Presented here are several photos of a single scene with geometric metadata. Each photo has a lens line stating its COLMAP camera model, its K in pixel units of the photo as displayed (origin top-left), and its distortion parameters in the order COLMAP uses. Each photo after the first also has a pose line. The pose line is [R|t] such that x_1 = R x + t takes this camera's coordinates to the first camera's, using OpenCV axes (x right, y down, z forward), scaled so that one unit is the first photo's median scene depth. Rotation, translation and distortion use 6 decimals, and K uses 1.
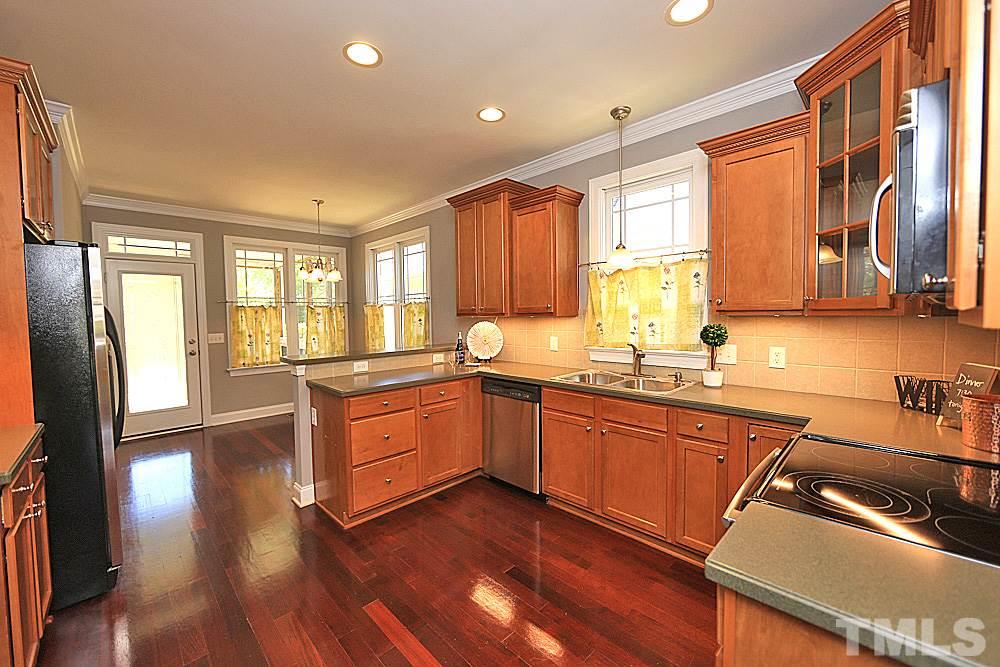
lens RADIAL K [[392.1, 0, 500.3], [0, 392.1, 329.8], [0, 0, 1]] dist [-0.009255, 0.000113]
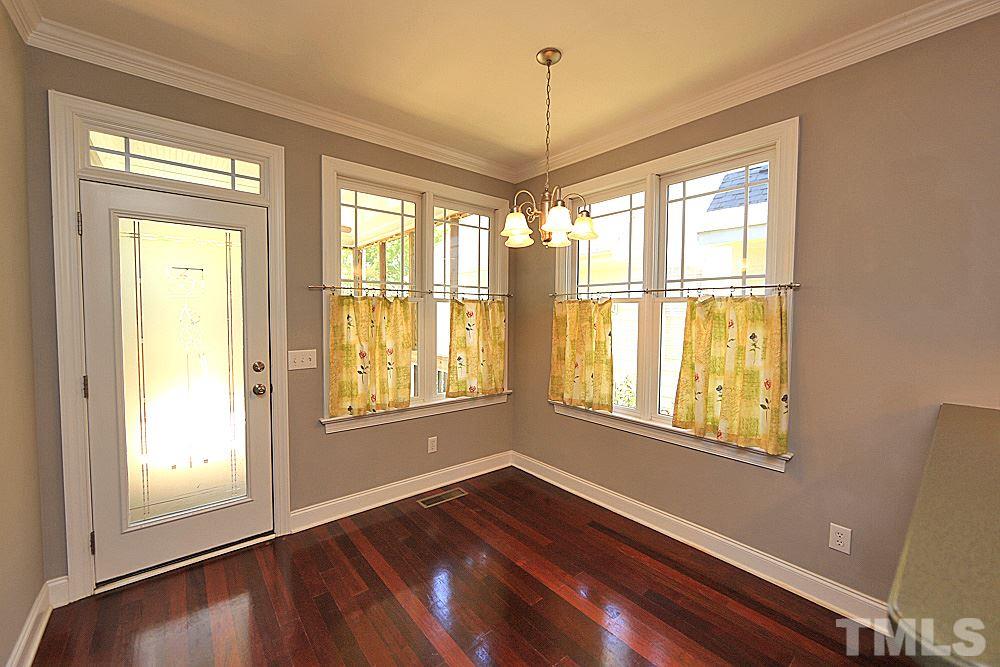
lens RADIAL K [[392.1, 0, 500.4], [0, 392.1, 331.3], [0, 0, 1]] dist [-0.009255, 0.000113]
pose [[0.995592, 0.030414, -0.088727, -0.410012], [-0.030029, 0.999533, 0.005674, -0.022998], [0.088858, -0.002985, 0.996040, 0.495070]]
